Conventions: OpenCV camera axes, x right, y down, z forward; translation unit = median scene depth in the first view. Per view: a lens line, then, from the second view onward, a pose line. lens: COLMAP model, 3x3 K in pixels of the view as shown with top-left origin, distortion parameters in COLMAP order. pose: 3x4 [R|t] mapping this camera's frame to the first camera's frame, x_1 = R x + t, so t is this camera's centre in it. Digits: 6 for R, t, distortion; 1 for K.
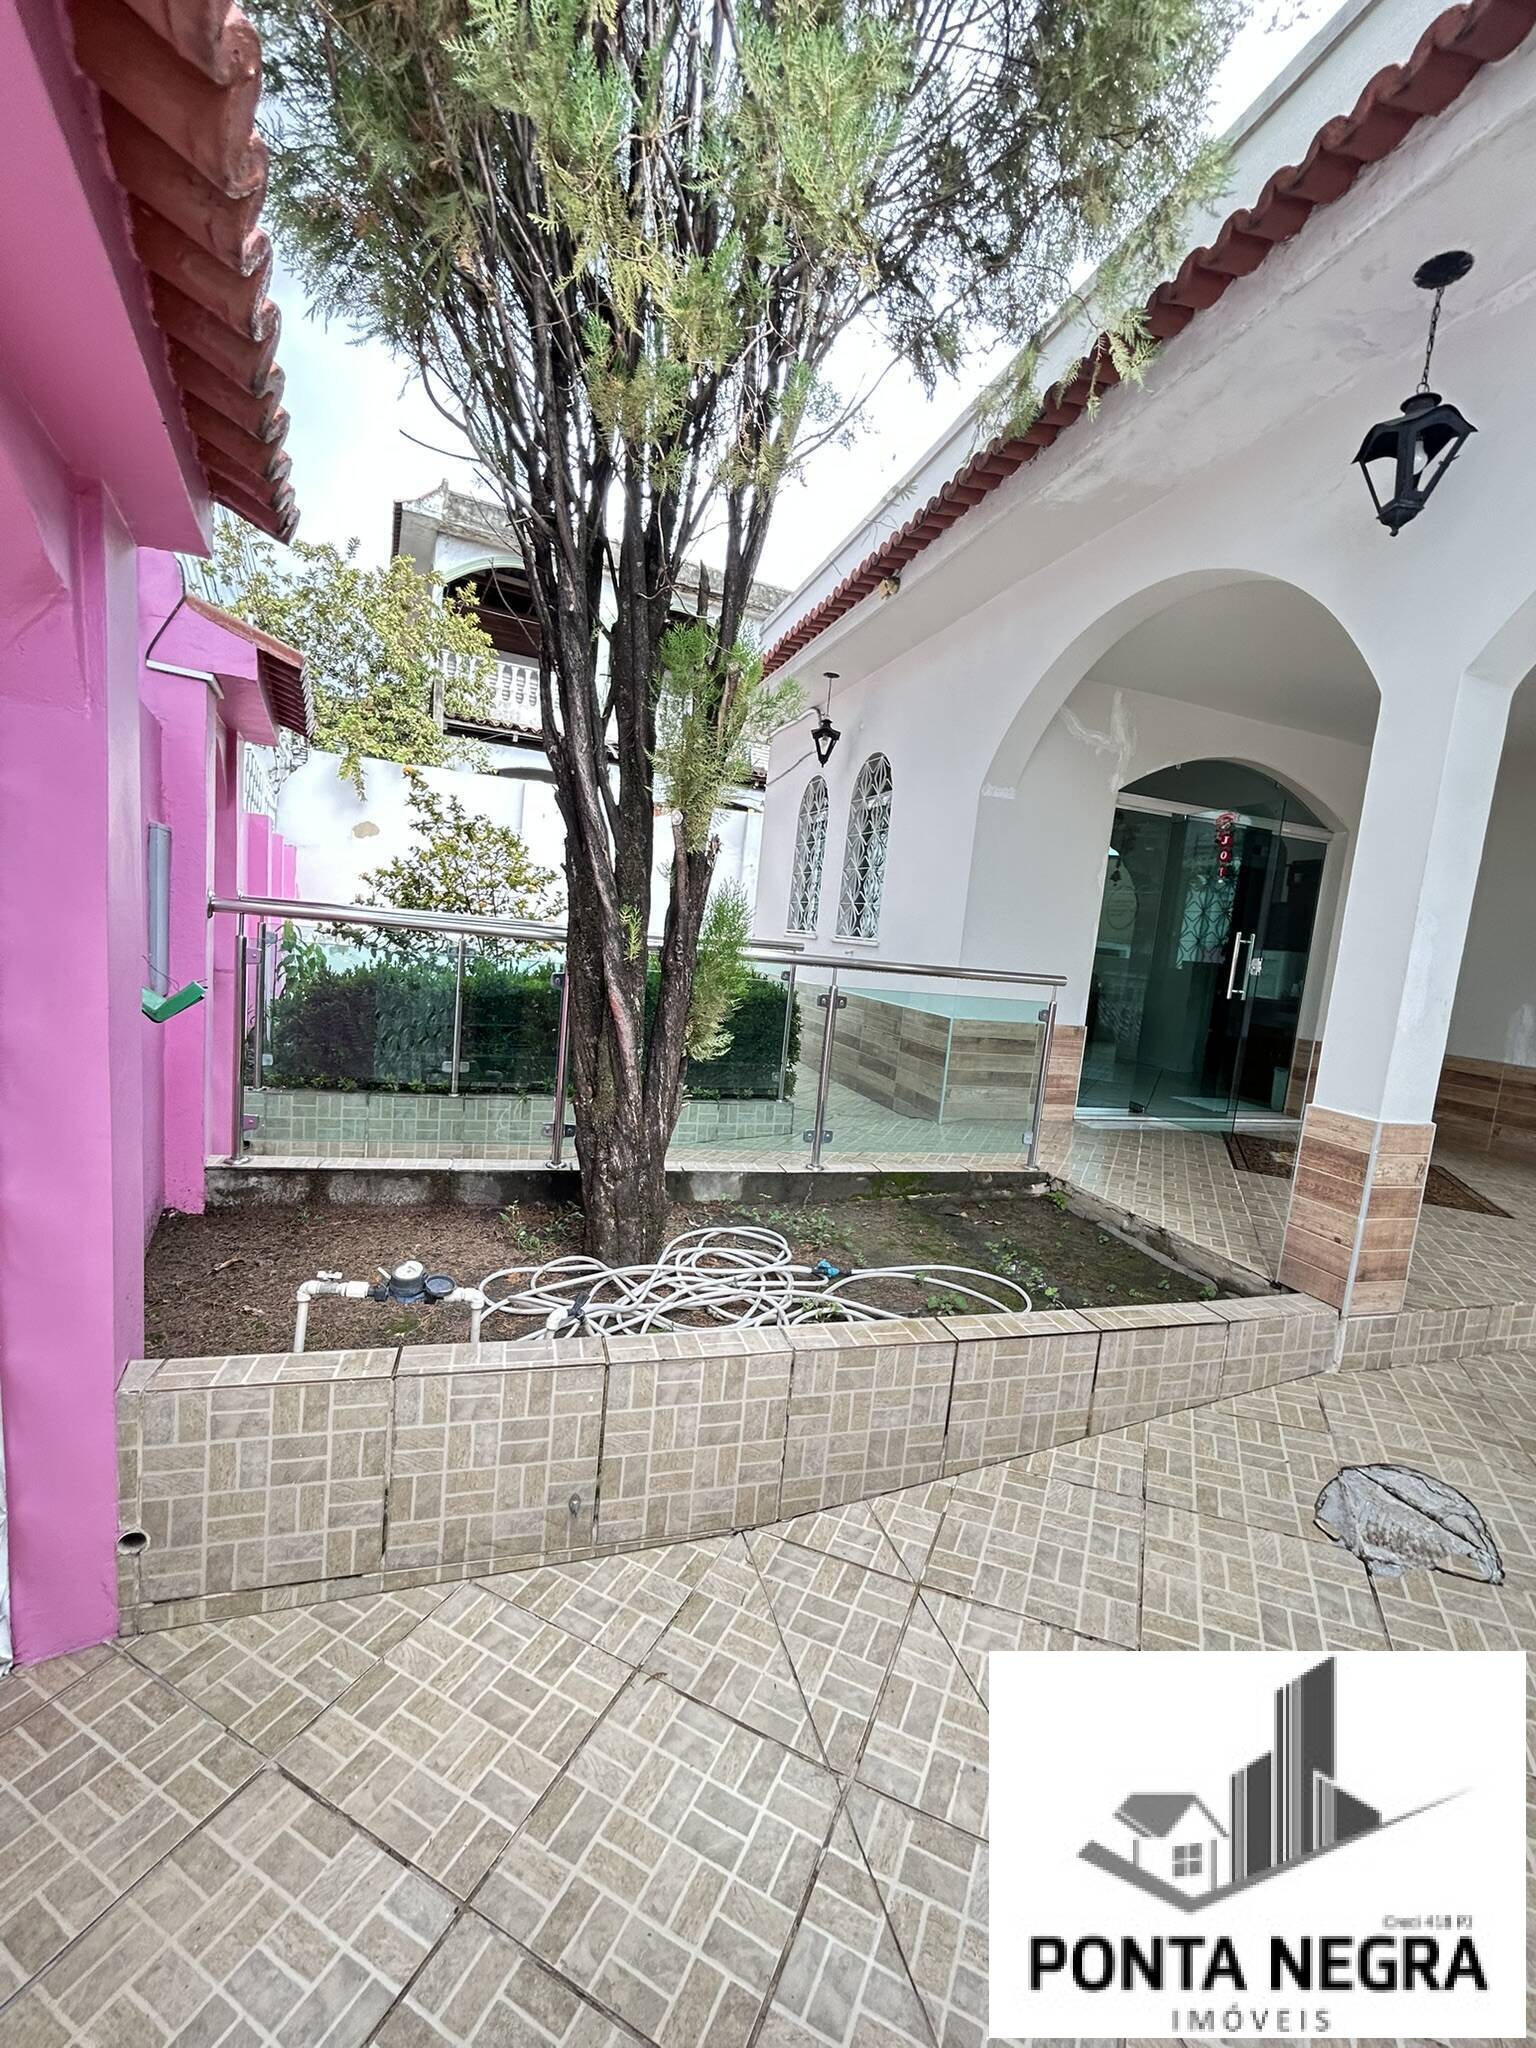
lens RADIAL K [[829.7, 0, 769.1], [0, 829.7, 1027.2], [0, 0, 1]] dist [-0.001285, 0.003236]
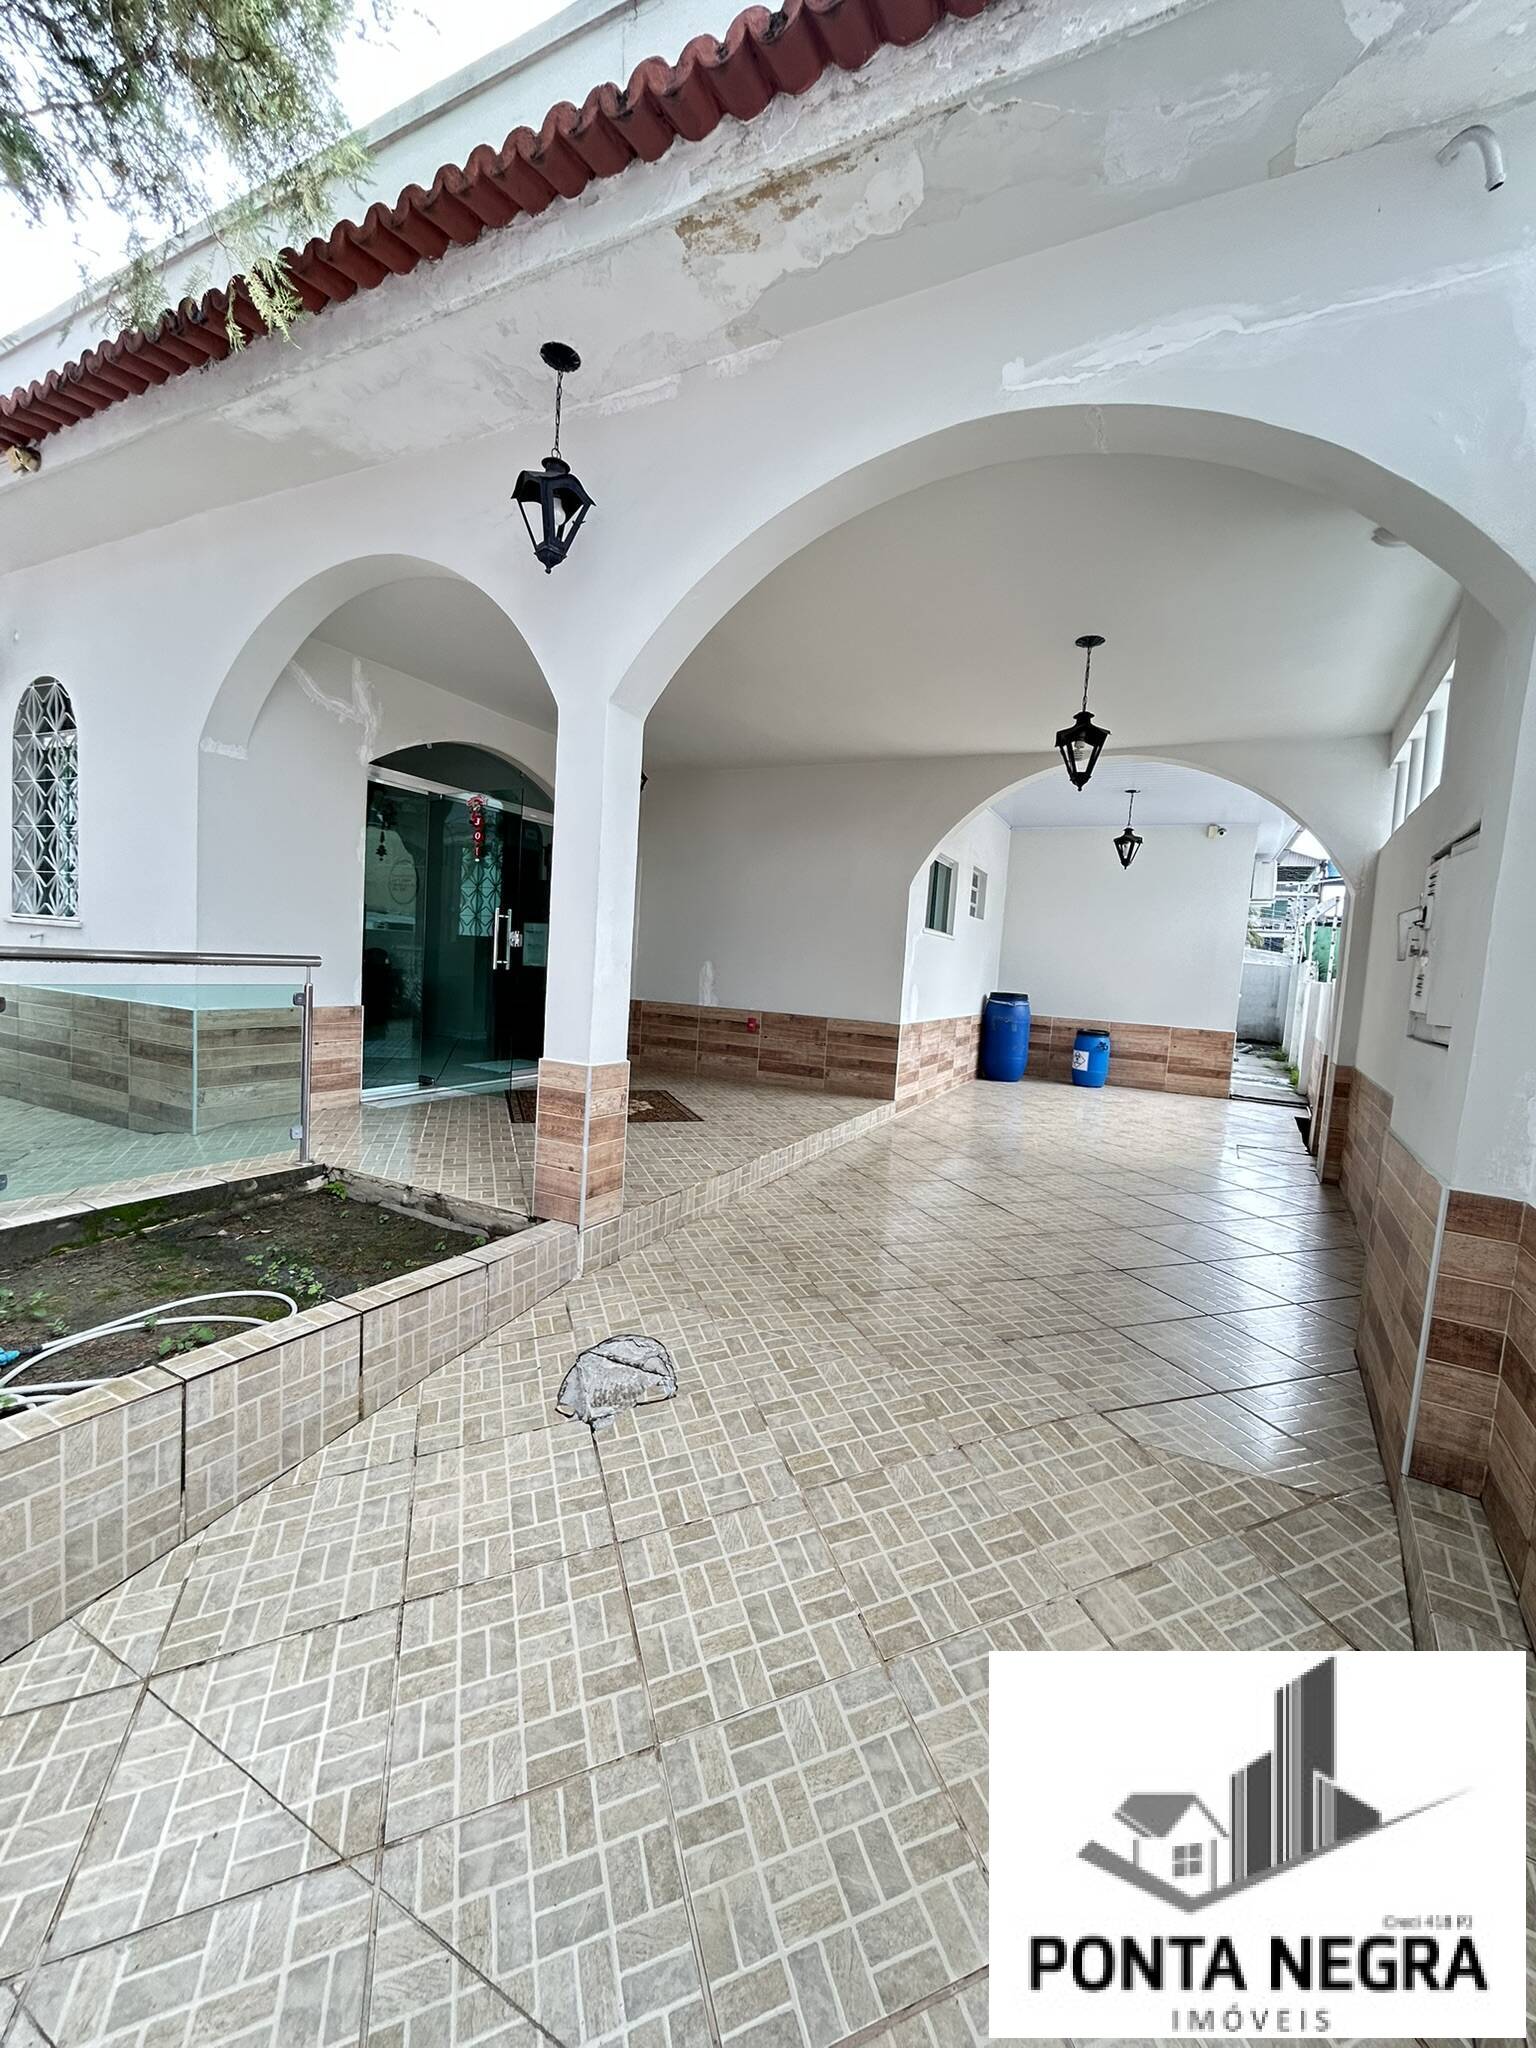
lens RADIAL K [[832.3, 0, 771.6], [0, 832.3, 1024.3], [0, 0, 1]] dist [-0.001659, 0.003943]
pose [[0.709601, -0.103591, 0.696947, 0.070571], [0.084068, 0.994515, 0.062227, 0.000588], [-0.699570, 0.014434, 0.714418, -0.050192]]
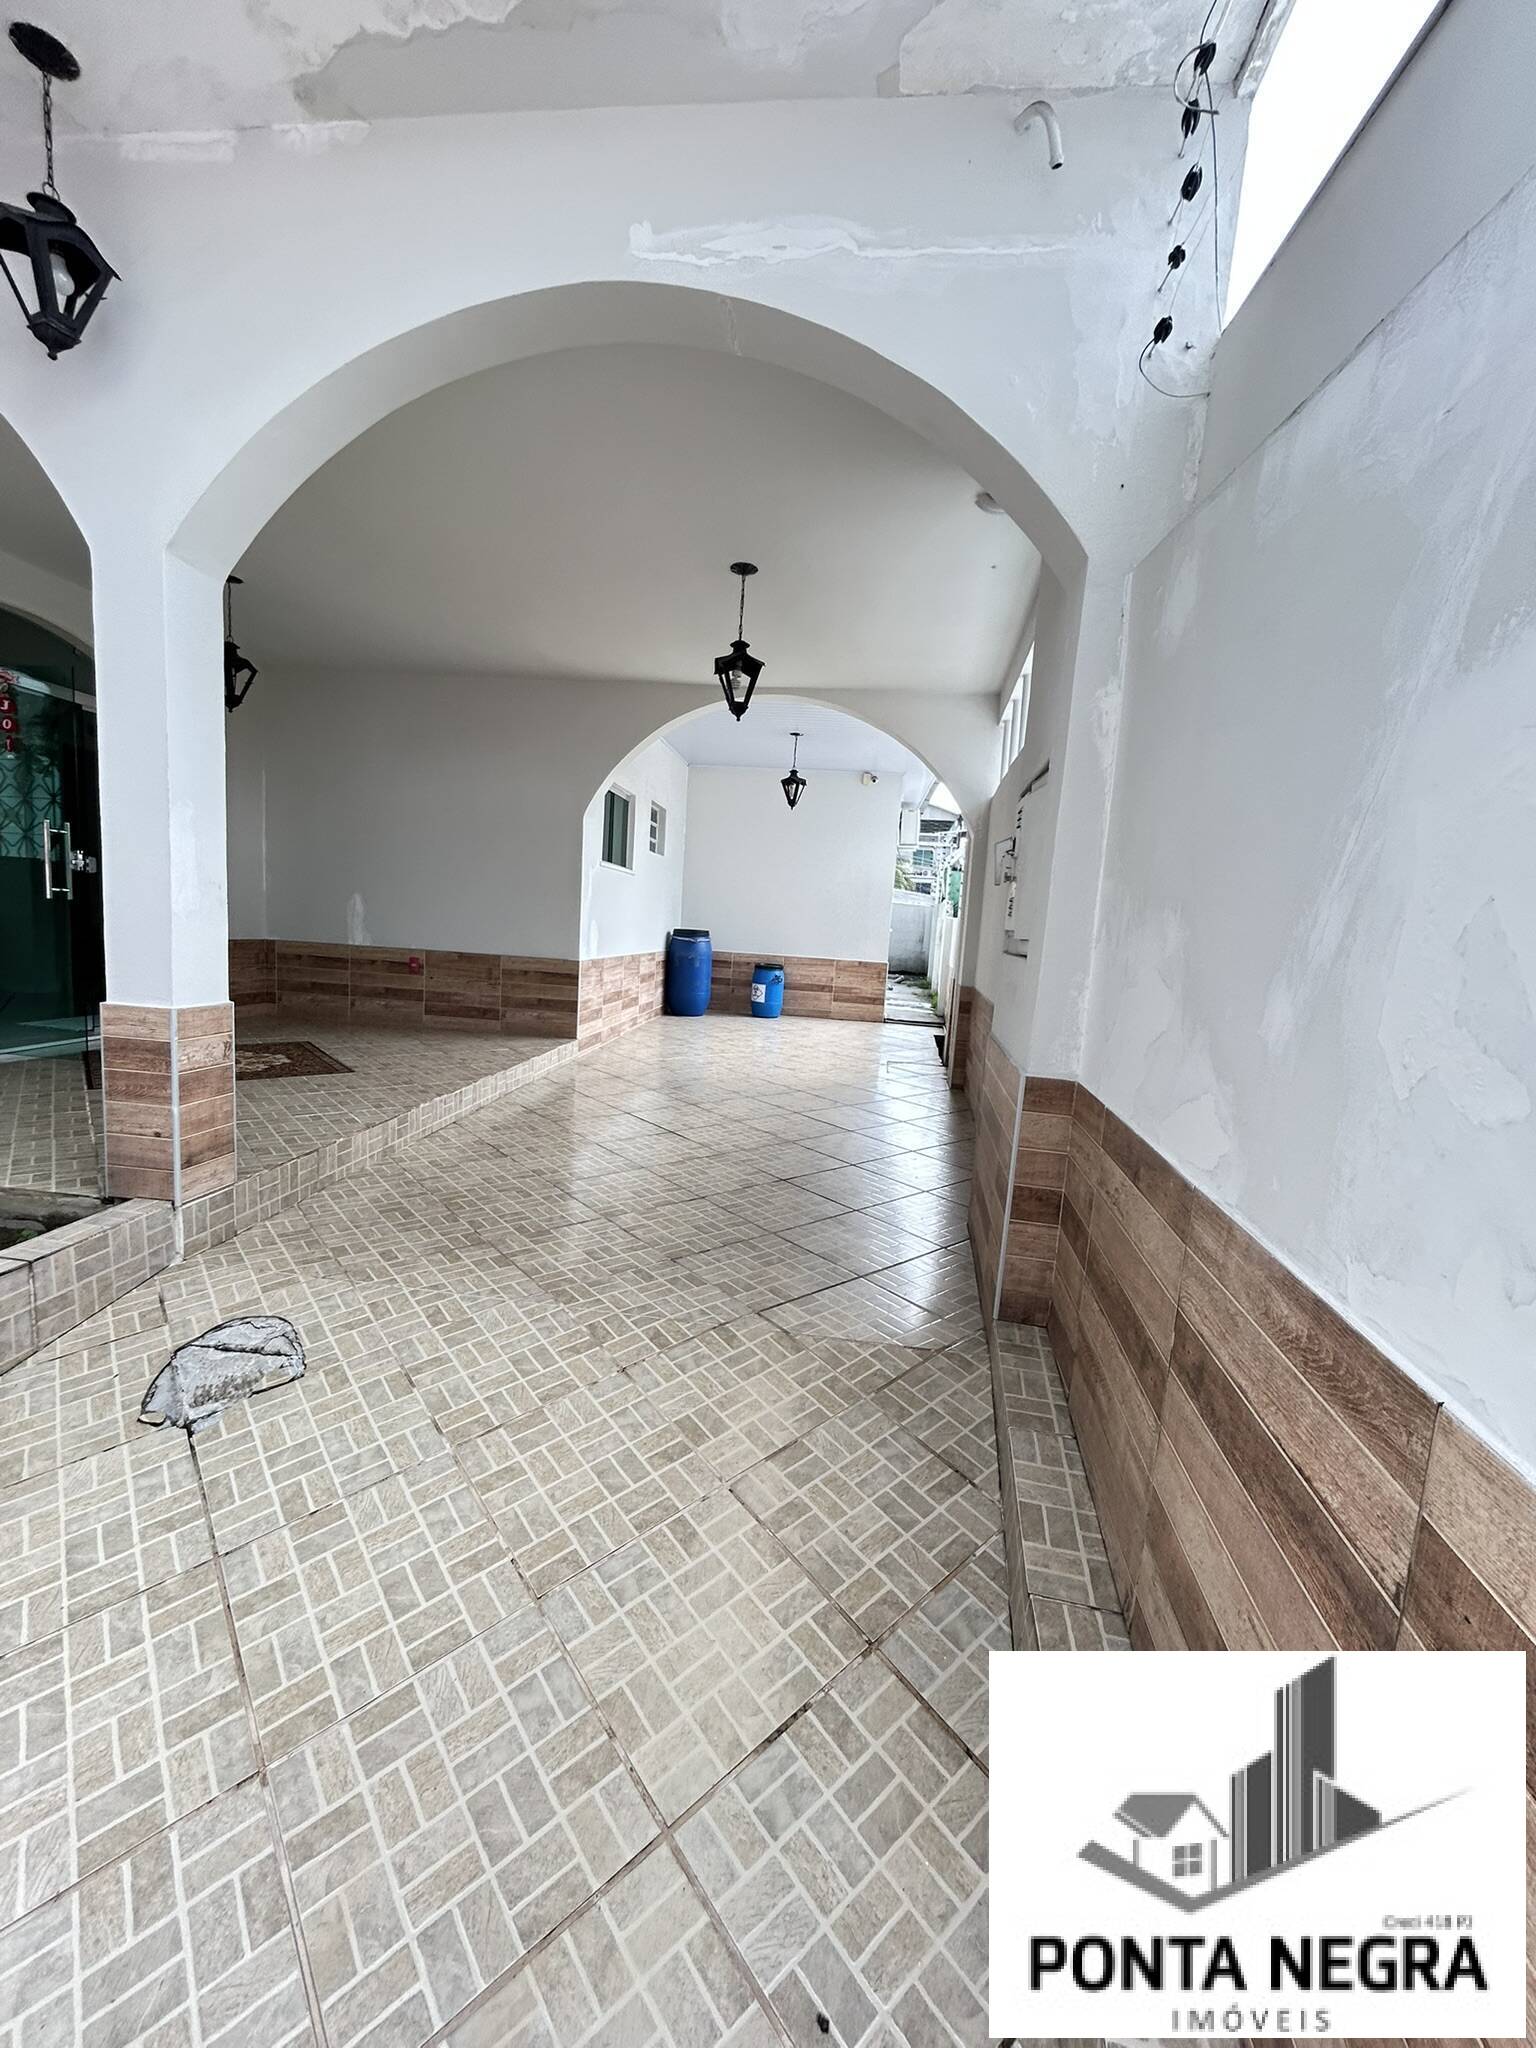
lens RADIAL K [[829.7, 0, 769.1], [0, 829.7, 1027.2], [0, 0, 1]] dist [-0.001285, 0.003236]
pose [[0.417803, -0.182206, 0.890080, 0.122313], [0.081544, 0.983250, 0.163002, 0.027557], [-0.904871, 0.004478, 0.425663, -0.064637]]
